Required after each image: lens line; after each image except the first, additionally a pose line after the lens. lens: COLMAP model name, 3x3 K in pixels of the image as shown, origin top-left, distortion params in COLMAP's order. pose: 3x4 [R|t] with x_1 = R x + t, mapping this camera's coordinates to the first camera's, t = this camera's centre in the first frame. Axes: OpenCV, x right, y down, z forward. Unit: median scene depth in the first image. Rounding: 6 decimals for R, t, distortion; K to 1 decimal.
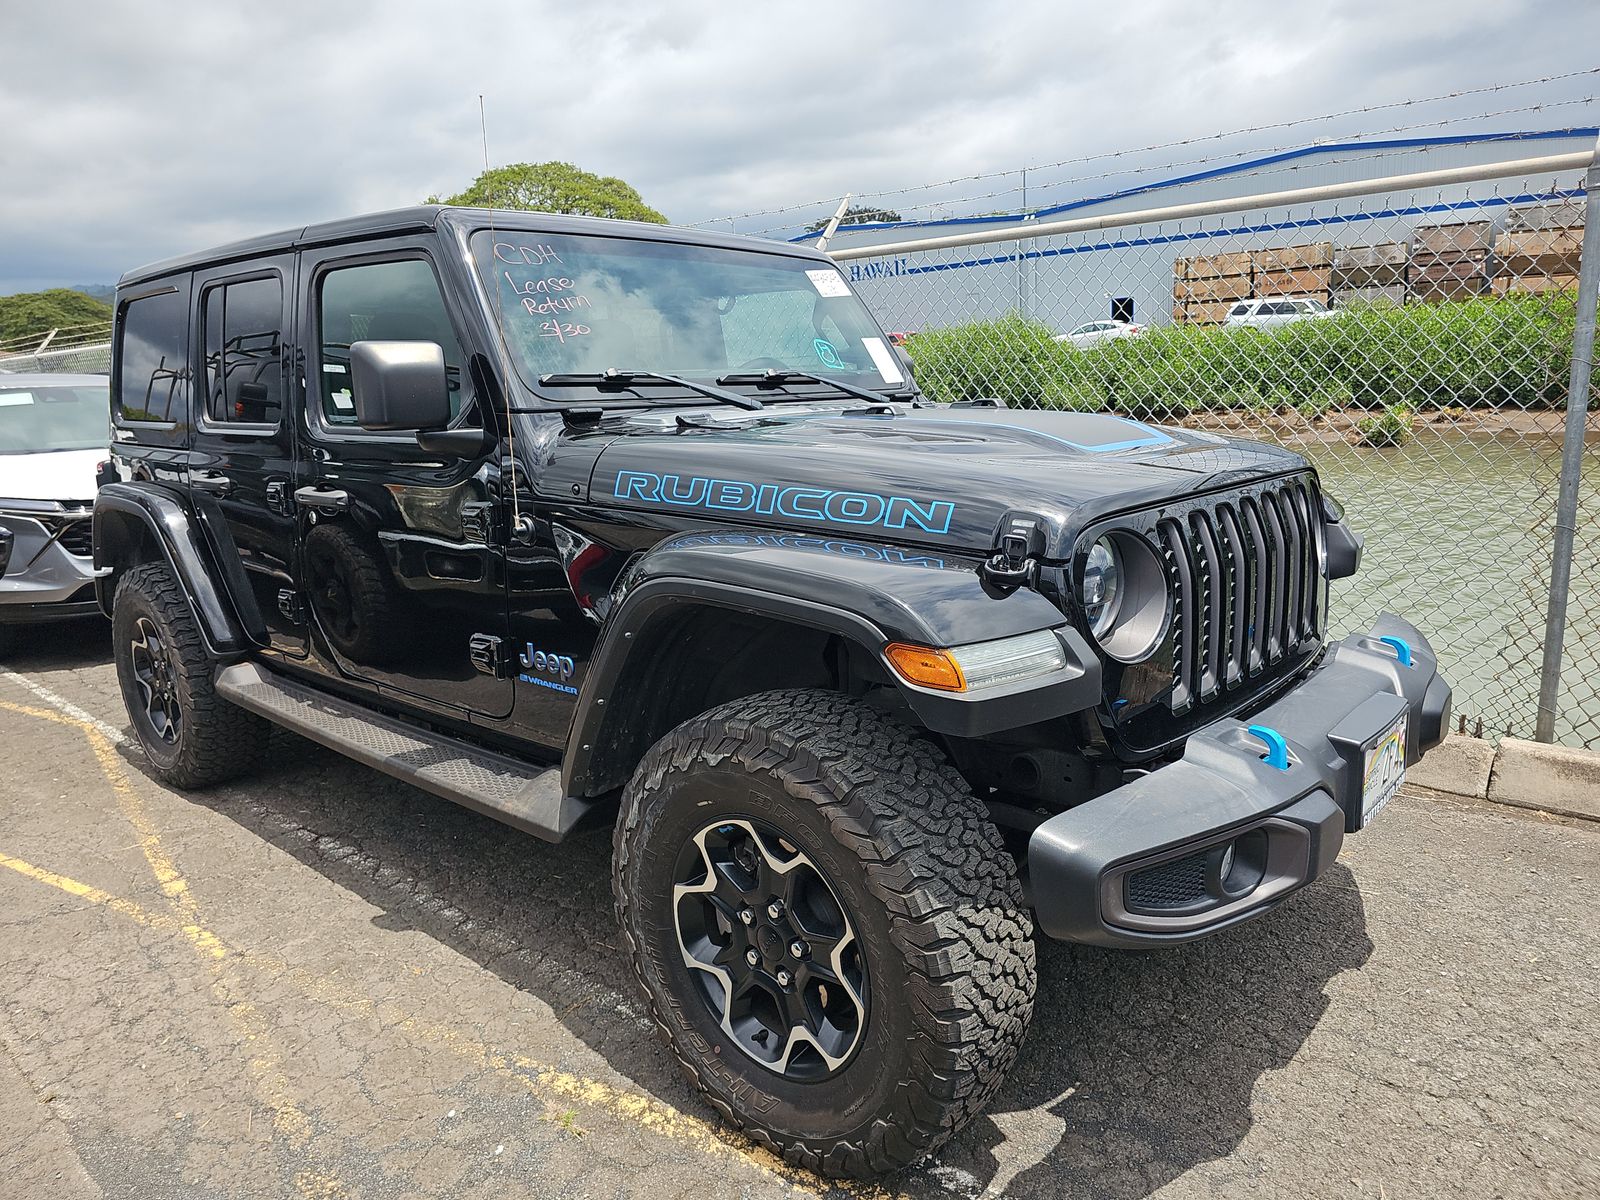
lens RADIAL K [[1086.9, 0, 800.0], [0, 1086.9, 600.0], [0, 0, 1]] dist [0.058530, -0.076943]
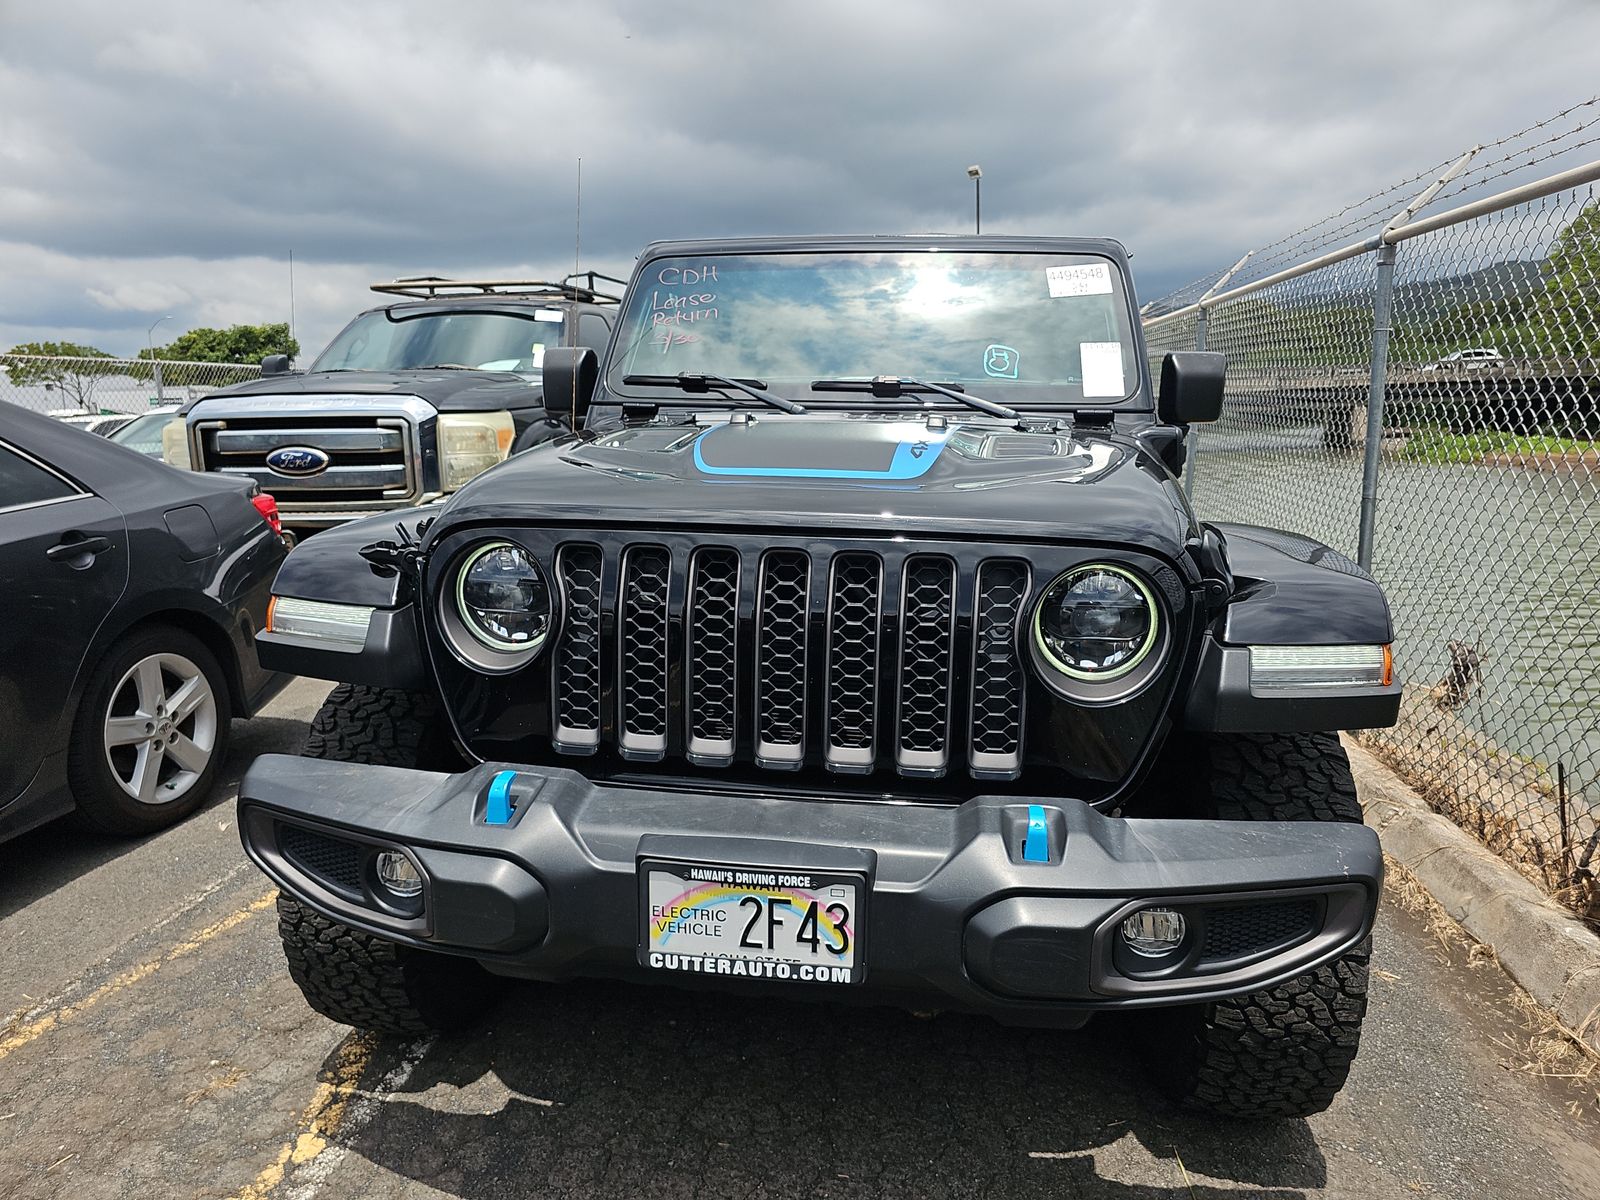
lens RADIAL K [[1086.9, 0, 800.0], [0, 1086.9, 600.0], [0, 0, 1]] dist [0.058530, -0.076943]
pose [[0.544959, 0.193034, -0.815940, 1.106880], [-0.195584, 0.975558, 0.100168, -0.142666], [0.815332, 0.104997, 0.569394, 0.579830]]
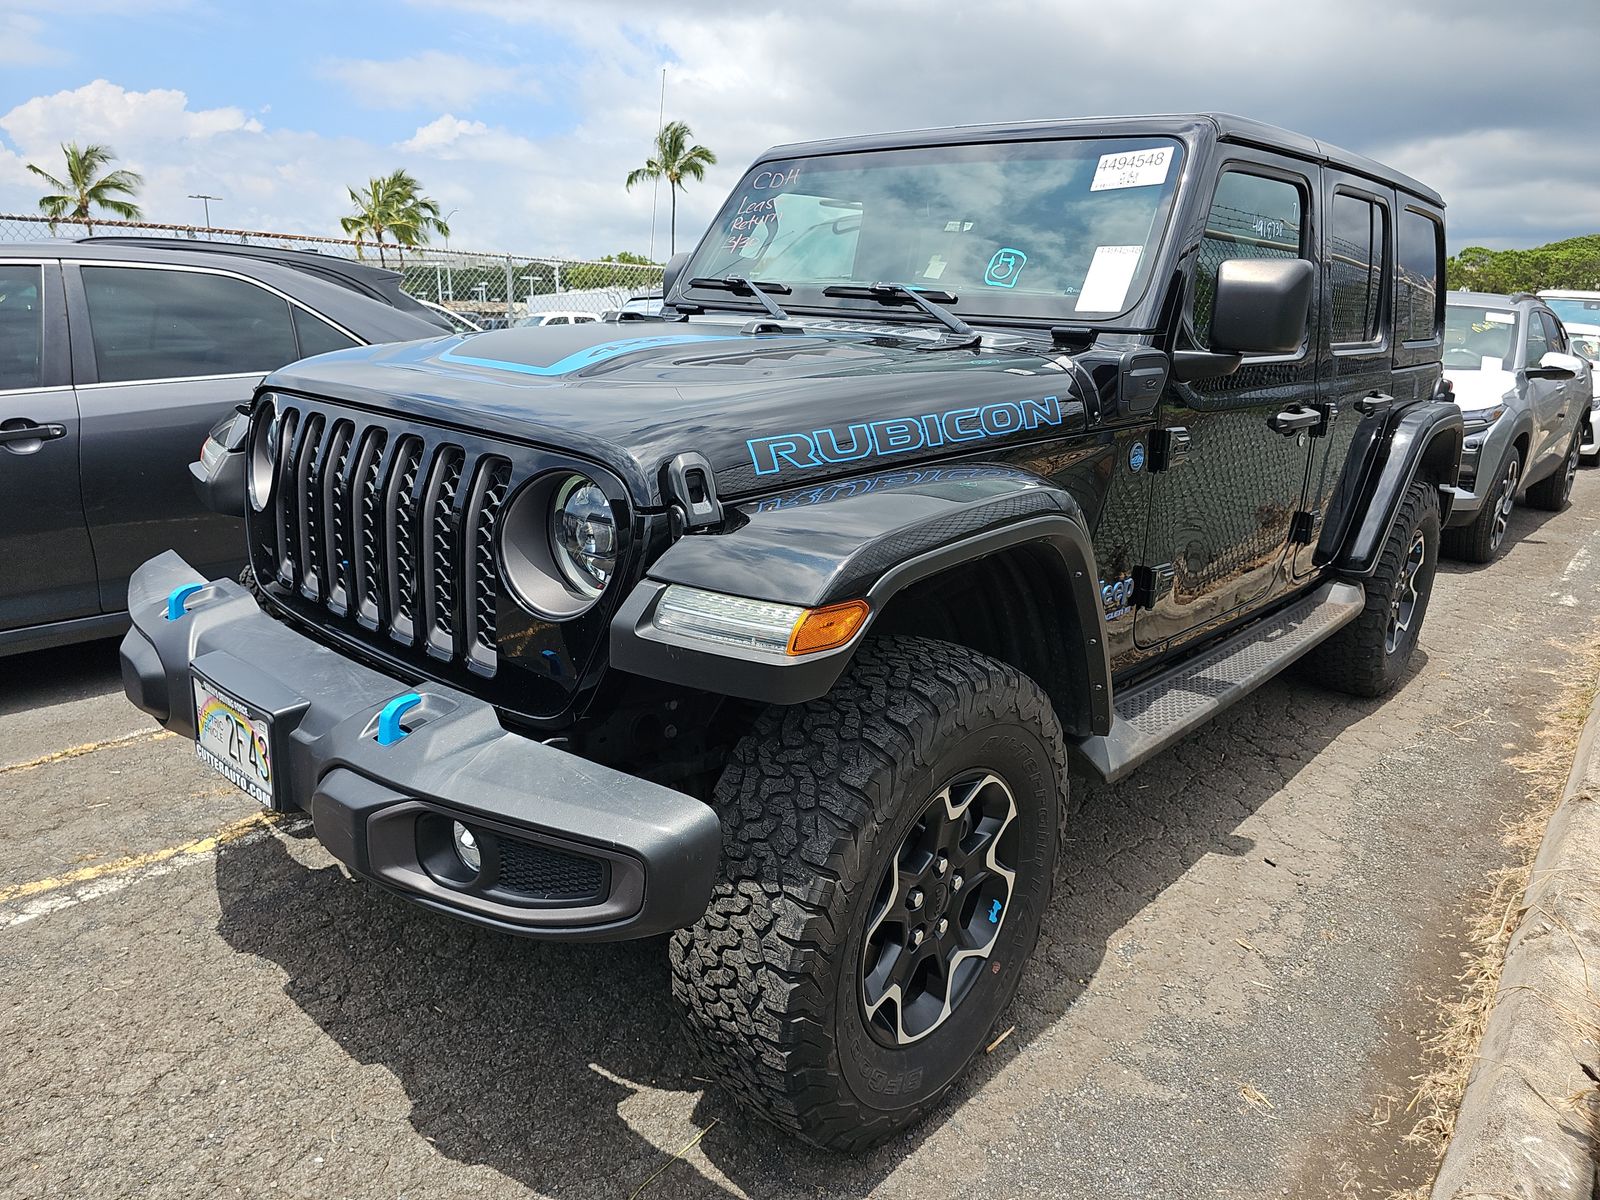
lens RADIAL K [[1102.8, 0, 799.9], [0, 1102.8, 569.3], [0, 0, 1]] dist [0.004891, 0.000628]
pose [[-0.024578, 0.273734, -0.961491, 1.331362], [-0.233220, 0.933674, 0.271776, -0.321832], [0.972113, 0.230919, 0.040892, 1.377102]]
